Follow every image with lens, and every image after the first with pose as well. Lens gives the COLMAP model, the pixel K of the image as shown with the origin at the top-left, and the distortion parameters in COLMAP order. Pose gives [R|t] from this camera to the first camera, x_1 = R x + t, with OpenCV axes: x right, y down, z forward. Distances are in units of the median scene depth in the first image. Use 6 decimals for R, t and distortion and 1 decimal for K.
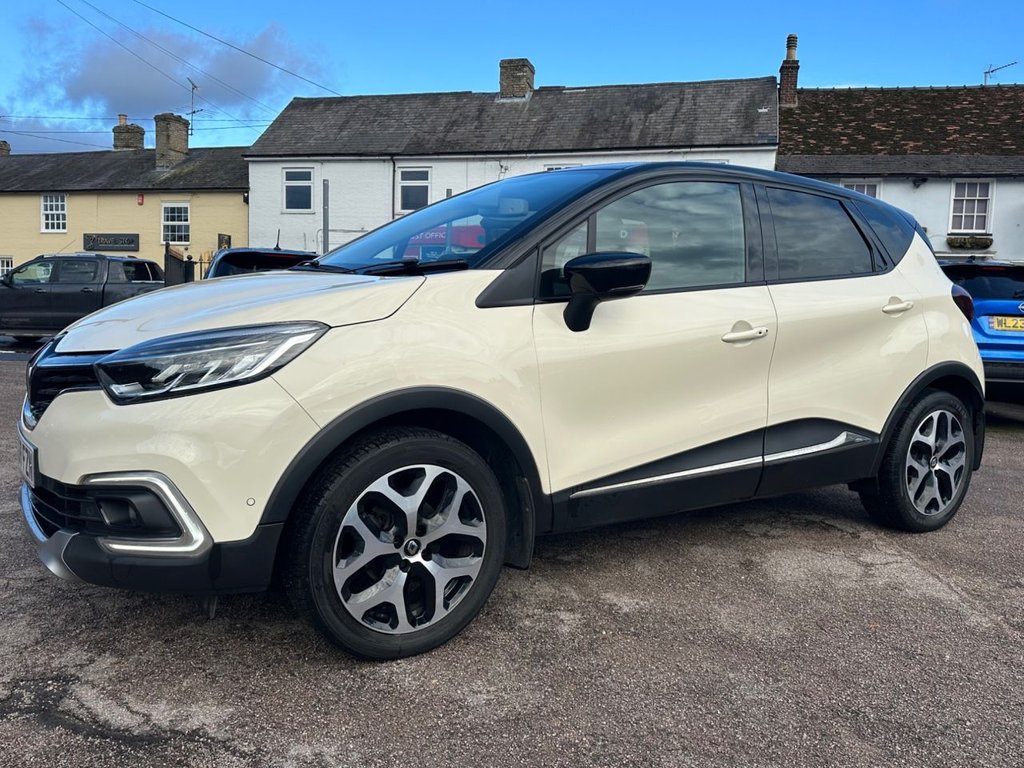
lens RADIAL K [[836.7, 0, 502.3], [0, 836.7, 382.8], [0, 0, 1]] dist [0.114211, -0.187858]
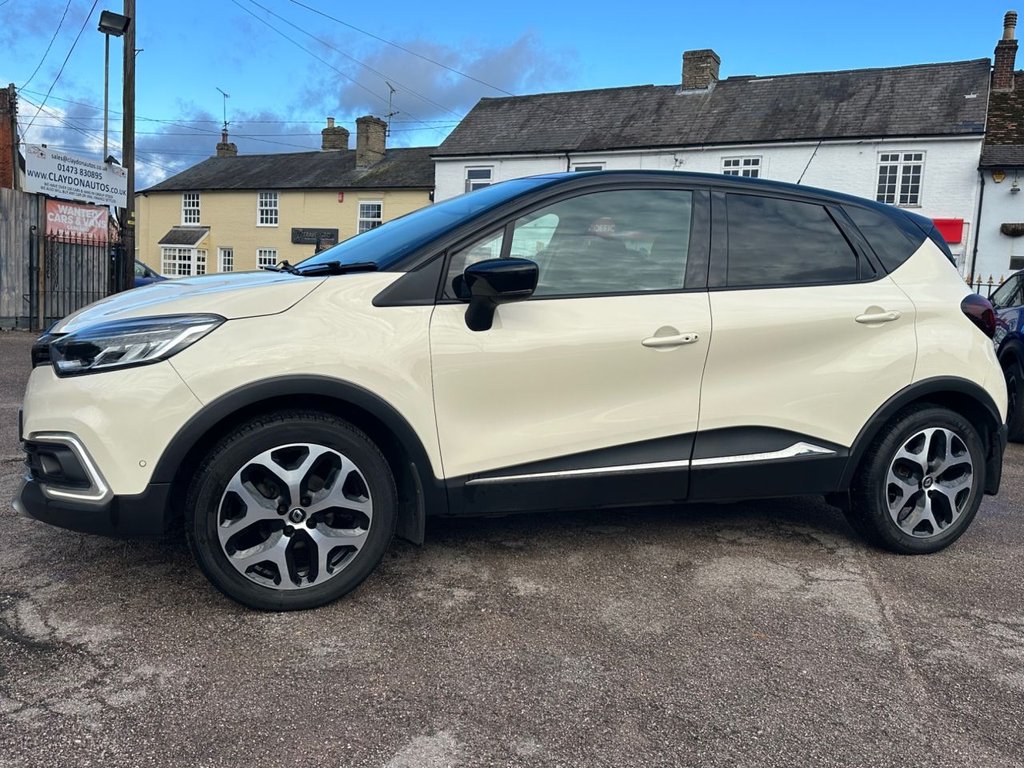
lens RADIAL K [[833.0, 0, 499.3], [0, 833.0, 381.8], [0, 0, 1]] dist [0.118620, -0.200374]
pose [[0.972369, 0.047873, -0.228486, 0.037541], [-0.046369, 0.998853, 0.011953, -0.001037], [0.228796, -0.001028, 0.973474, -0.004040]]
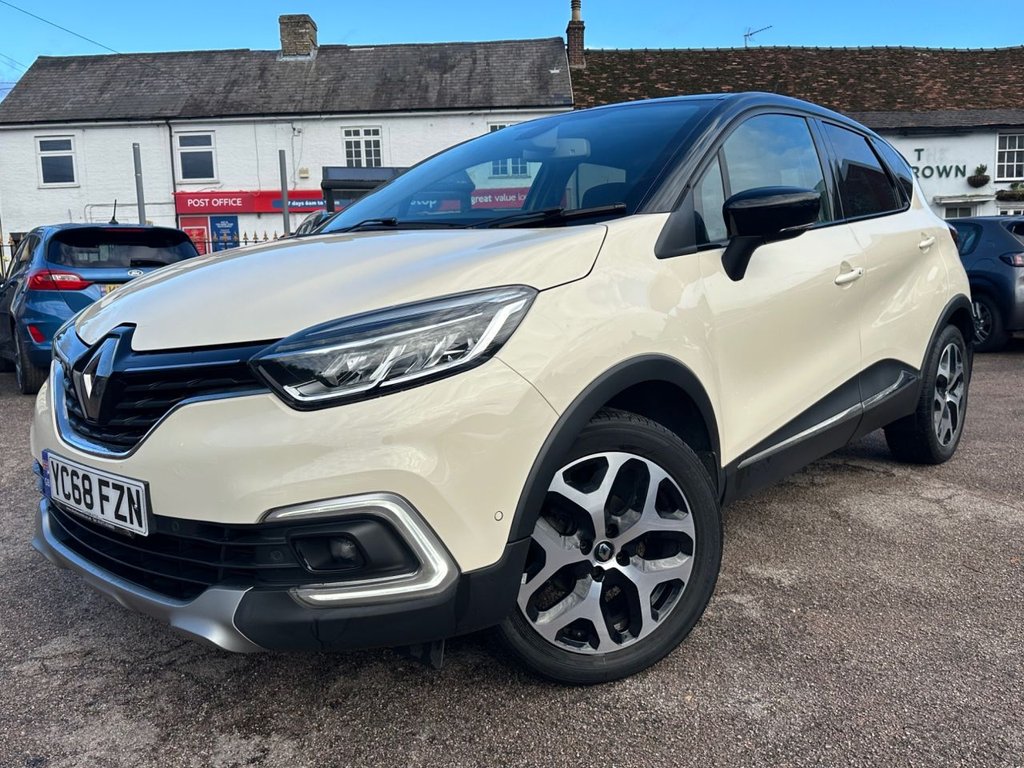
lens RADIAL K [[845.4, 0, 501.1], [0, 845.4, 388.1], [0, 0, 1]] dist [0.081021, -0.138628]
pose [[0.965447, -0.090568, 0.244354, -0.039095], [0.080408, 0.995443, 0.051262, -0.001580], [-0.247883, -0.029843, 0.968330, 0.019572]]
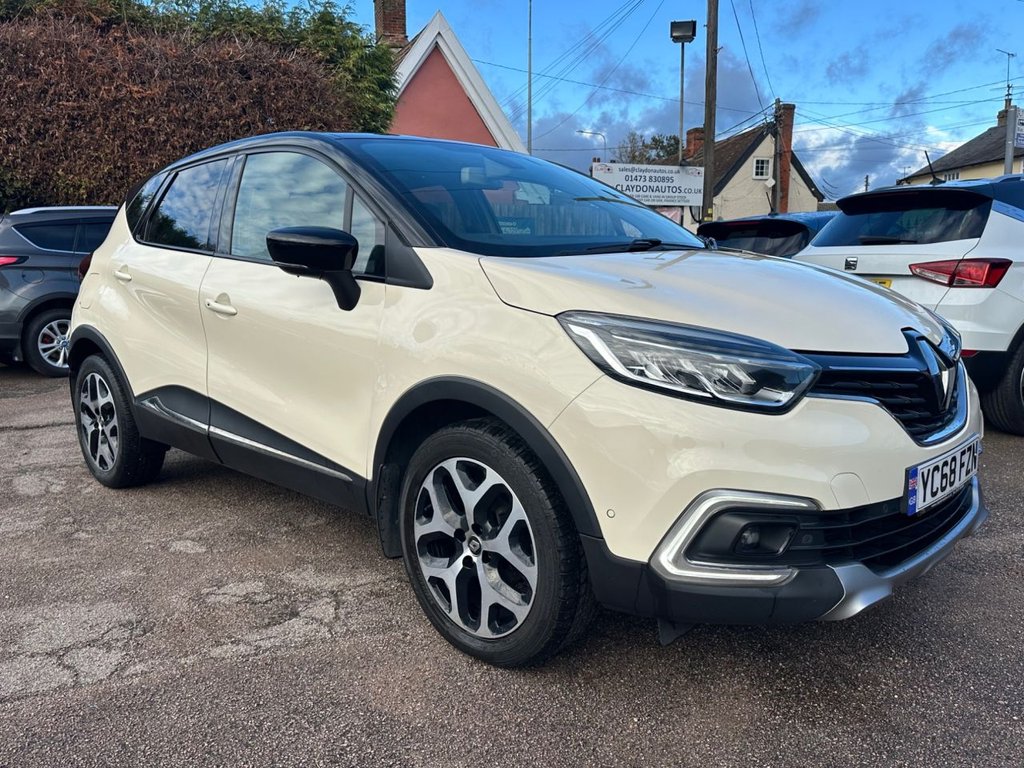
lens RADIAL K [[825.1, 0, 510.2], [0, 825.1, 383.4], [0, 0, 1]] dist [0.070562, -0.098721]
pose [[0.390050, 0.092497, -0.916136, 0.153152], [-0.057605, 0.995444, 0.075979, -0.010639], [0.918990, 0.023139, 0.393601, 0.137562]]
